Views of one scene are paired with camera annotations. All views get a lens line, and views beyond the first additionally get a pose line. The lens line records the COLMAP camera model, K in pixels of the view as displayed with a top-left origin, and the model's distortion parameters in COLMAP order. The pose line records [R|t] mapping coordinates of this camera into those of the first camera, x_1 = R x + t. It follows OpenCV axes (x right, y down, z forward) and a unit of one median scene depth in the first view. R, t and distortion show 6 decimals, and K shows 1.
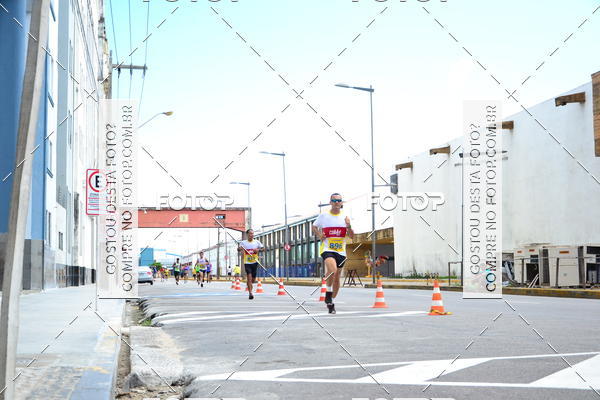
lens RADIAL K [[891.0, 0, 300.0], [0, 891.0, 211.3], [0, 0, 1]] dist [-0.021813, 0.197040]
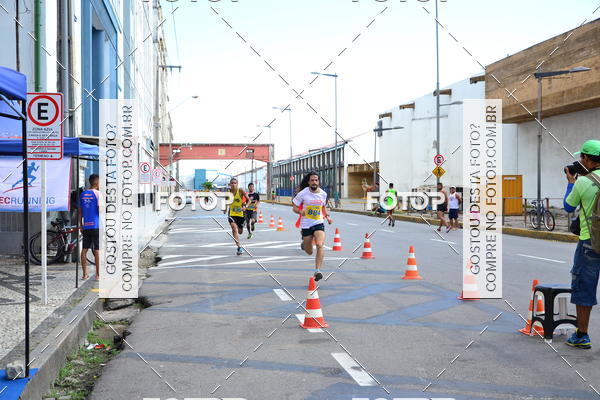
lens RADIAL K [[839.7, 0, 300.9], [0, 839.7, 200.1], [0, 0, 1]] dist [0.013454, 0.012936]
pose [[0.998284, 0.006461, -0.058194, 0.085198], [-0.001502, 0.996392, 0.084860, -0.040680], [0.058532, -0.084627, 0.994692, -0.317936]]
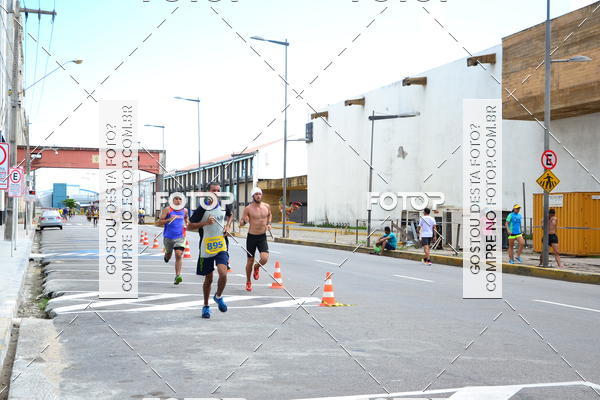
lens RADIAL K [[891.0, 0, 300.0], [0, 891.0, 211.3], [0, 0, 1]] dist [-0.021813, 0.197040]
pose [[0.995429, 0.023249, 0.092634, 0.005731], [-0.029783, 0.997117, 0.069792, -0.015708], [-0.090745, -0.072232, 0.993251, -0.003782]]
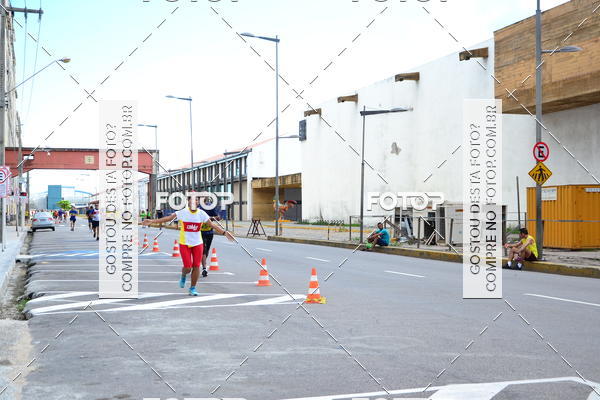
lens RADIAL K [[891.0, 0, 300.0], [0, 891.0, 211.3], [0, 0, 1]] dist [-0.021813, 0.197040]
pose [[0.995321, 0.009346, 0.096166, 0.010031], [-0.016226, 0.997343, 0.071013, -0.014154], [-0.095247, -0.072241, 0.992829, 0.002609]]
